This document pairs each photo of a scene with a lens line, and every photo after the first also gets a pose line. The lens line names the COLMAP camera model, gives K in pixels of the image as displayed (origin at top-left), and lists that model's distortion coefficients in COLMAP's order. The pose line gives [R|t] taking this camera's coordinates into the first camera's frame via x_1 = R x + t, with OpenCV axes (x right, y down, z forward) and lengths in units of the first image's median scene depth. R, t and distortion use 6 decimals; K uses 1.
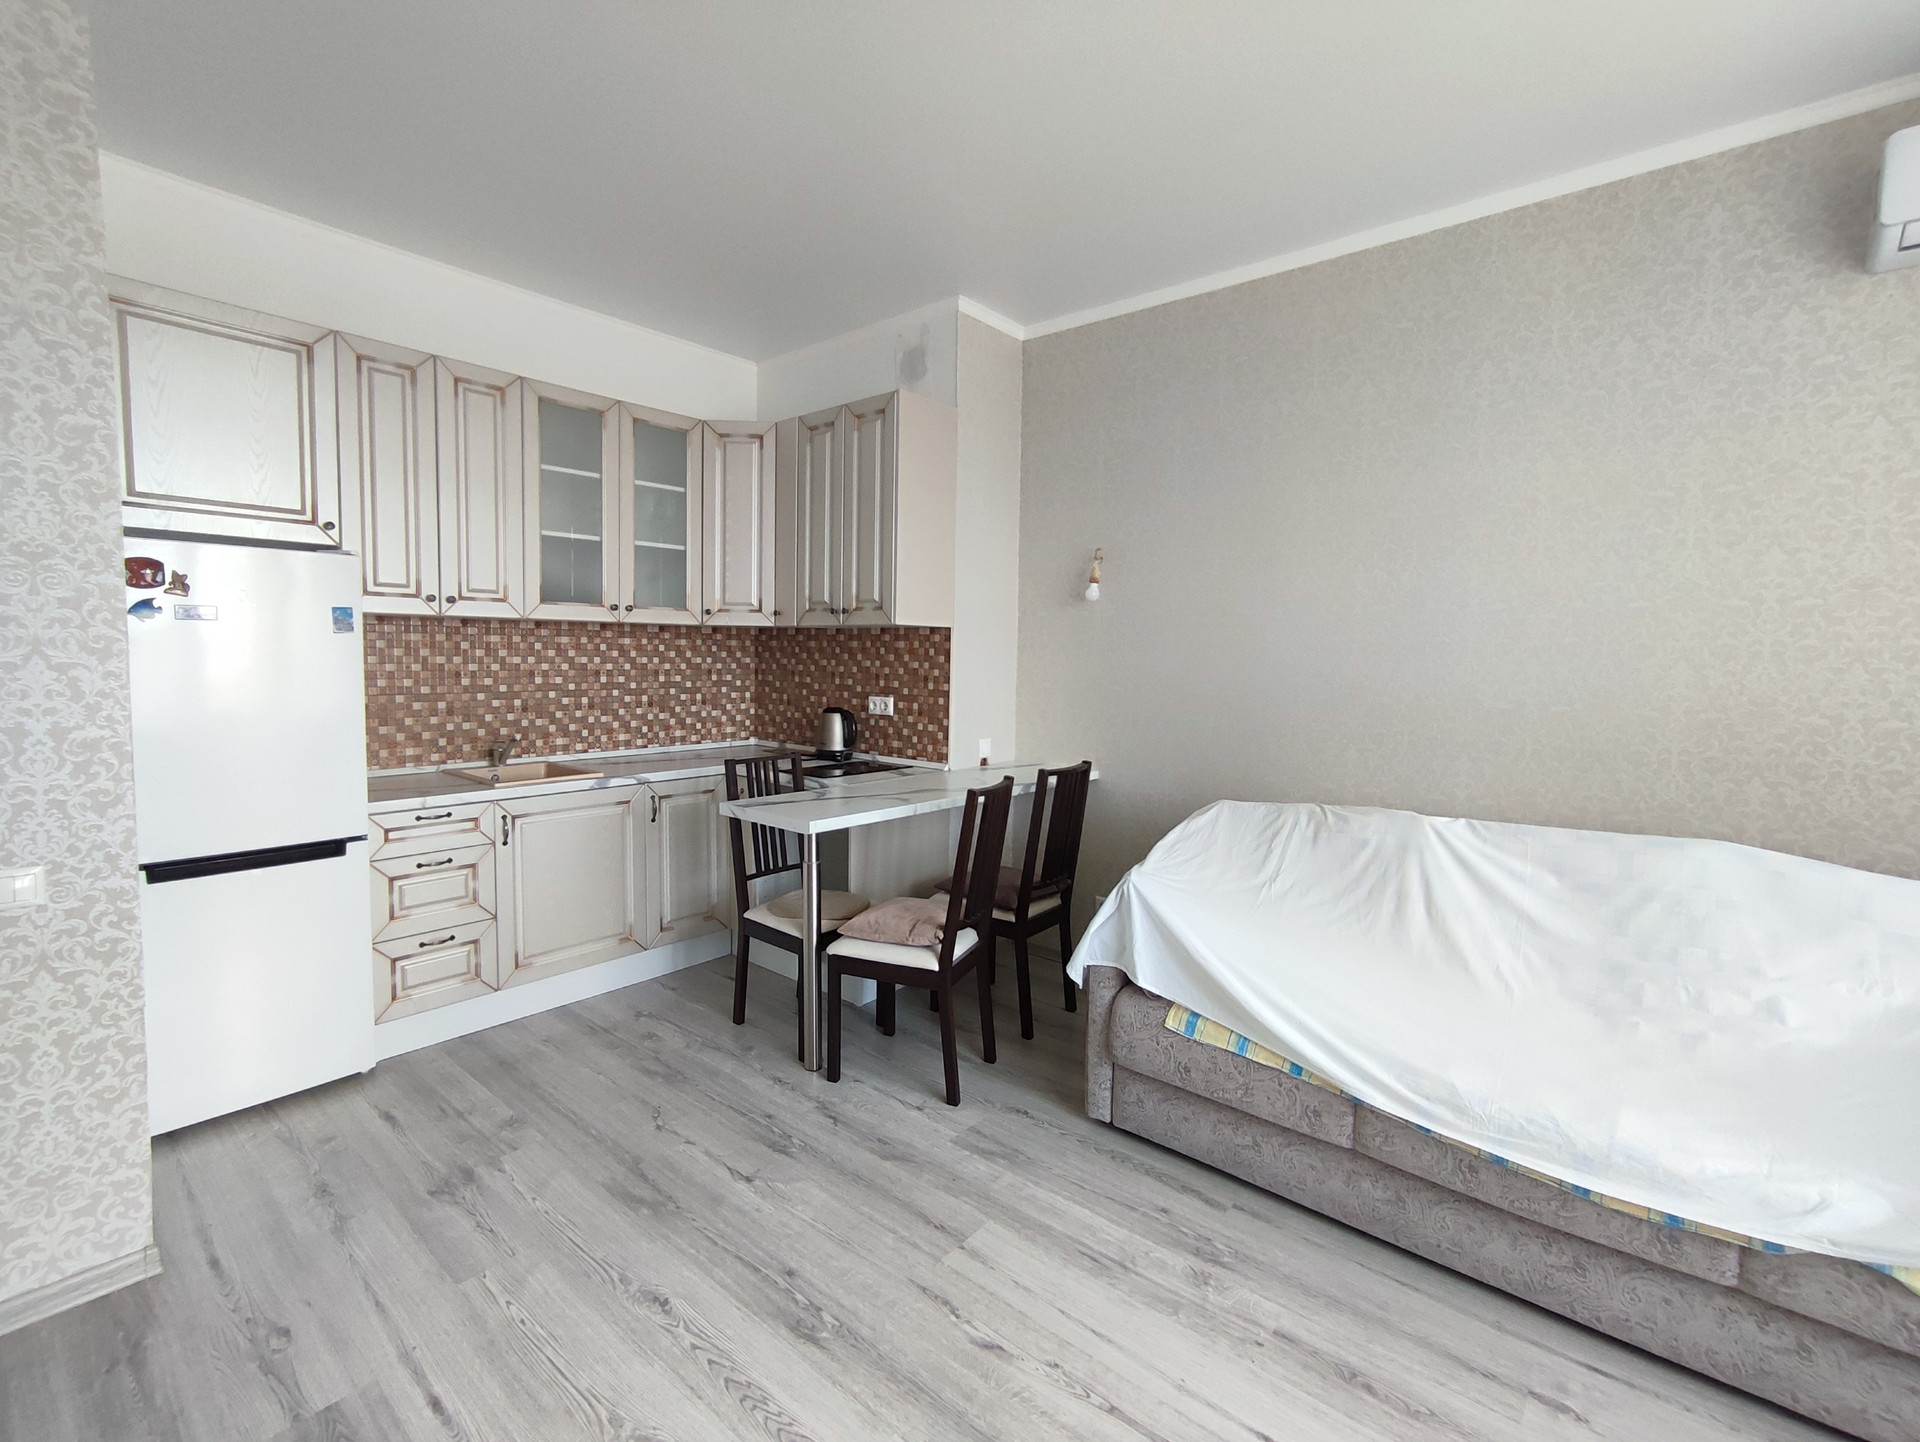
lens RADIAL K [[876.9, 0, 942.3], [0, 876.9, 715.3], [0, 0, 1]] dist [-0.019184, 0.012471]
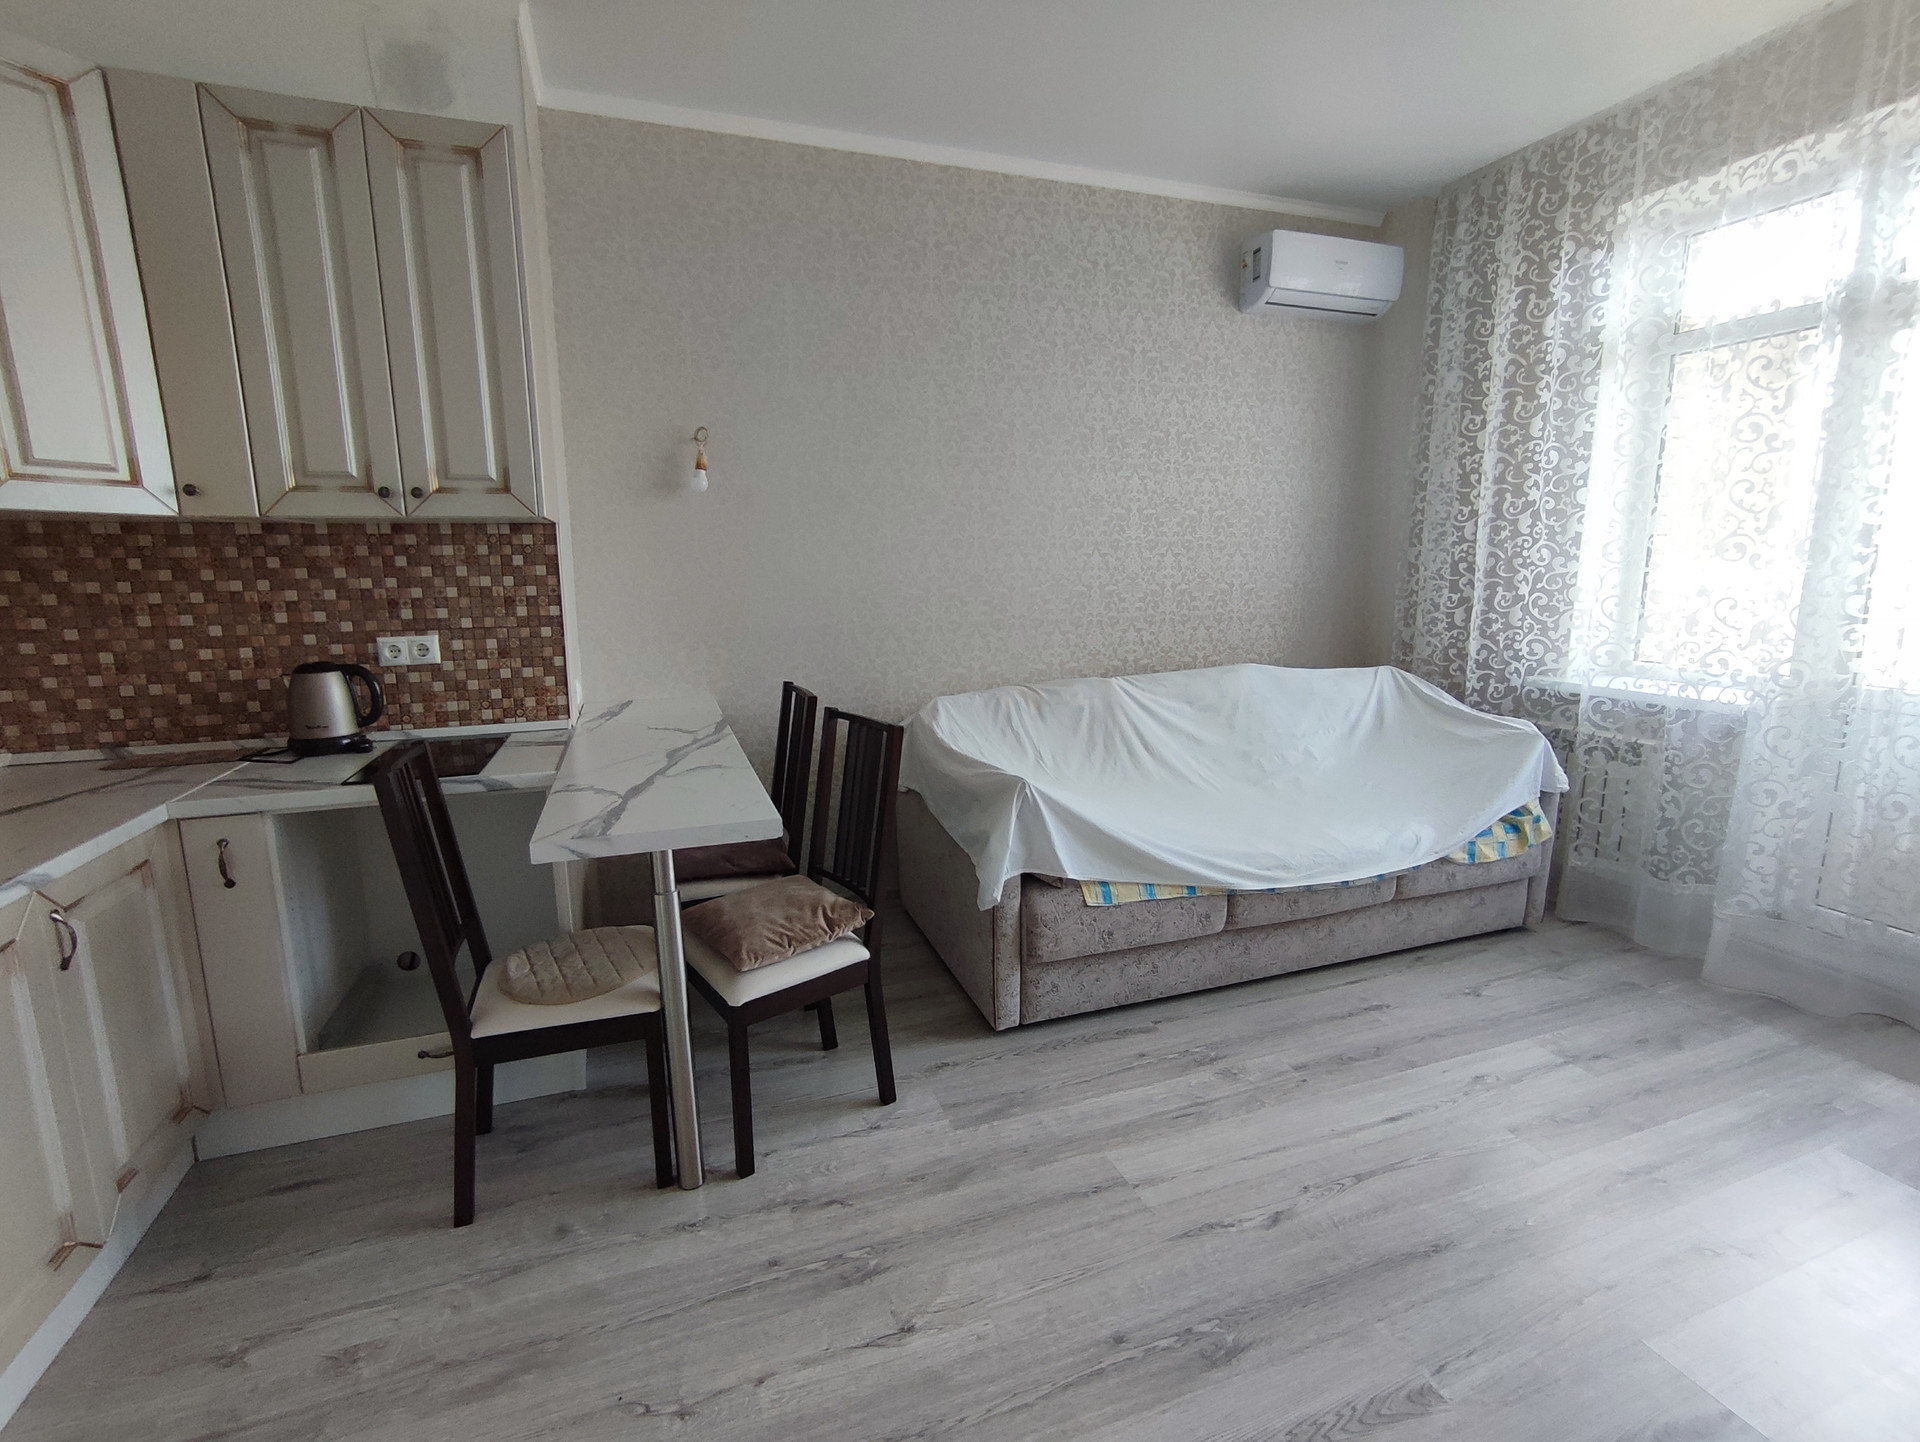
lens RADIAL K [[876.9, 0, 932.2], [0, 876.9, 708.1], [0, 0, 1]] dist [-0.019184, 0.012471]
pose [[0.493359, -0.169806, 0.853090, -0.644754], [0.079202, 0.985455, 0.150349, -0.052279], [-0.866213, -0.006610, 0.499632, 0.571799]]
